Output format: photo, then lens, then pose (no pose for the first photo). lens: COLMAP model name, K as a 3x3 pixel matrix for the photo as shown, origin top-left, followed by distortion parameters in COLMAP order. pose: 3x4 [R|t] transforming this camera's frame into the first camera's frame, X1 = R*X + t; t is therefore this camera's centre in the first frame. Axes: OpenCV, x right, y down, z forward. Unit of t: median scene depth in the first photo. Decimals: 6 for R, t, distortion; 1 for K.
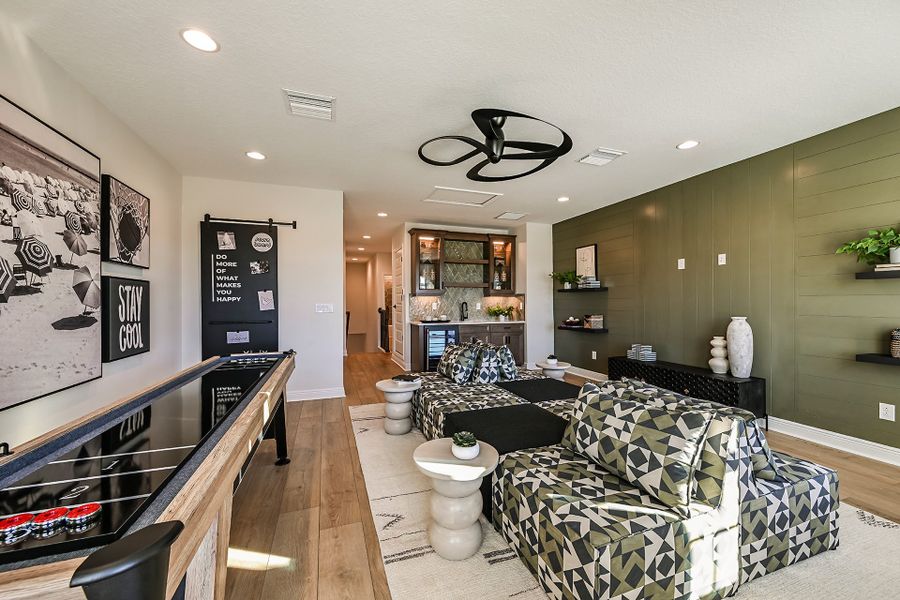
lens RADIAL K [[349.4, 0, 449.6], [0, 349.4, 303.9], [0, 0, 1]] dist [-0.000893, -0.000057]
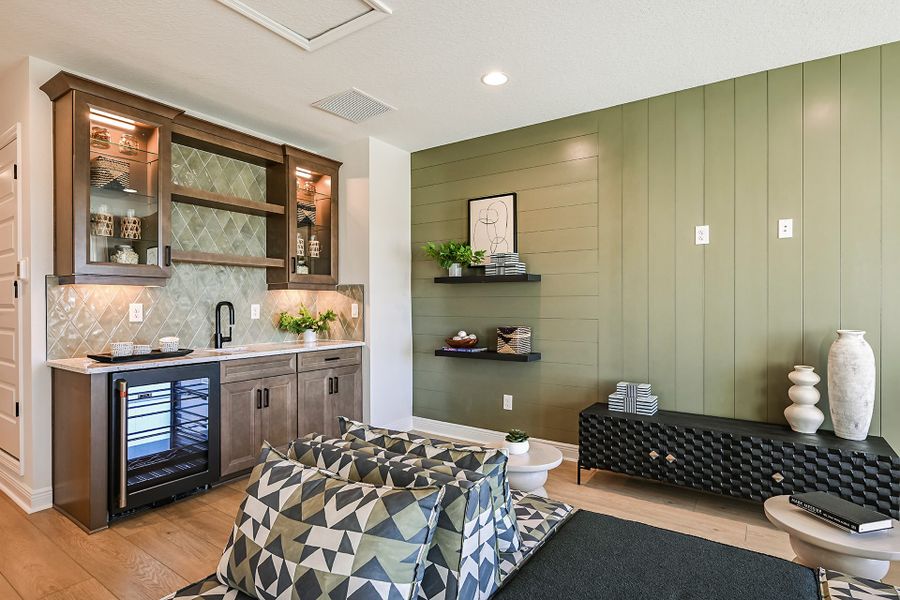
lens RADIAL K [[461.8, 0, 449.4], [0, 461.8, 300.3], [0, 0, 1]] dist [-0.005356, 0.002035]
pose [[0.807305, 0.007056, 0.590092, -0.064669], [-0.000437, 0.999935, -0.011358, -0.000450], [-0.590134, 0.008911, 0.807256, 0.429250]]
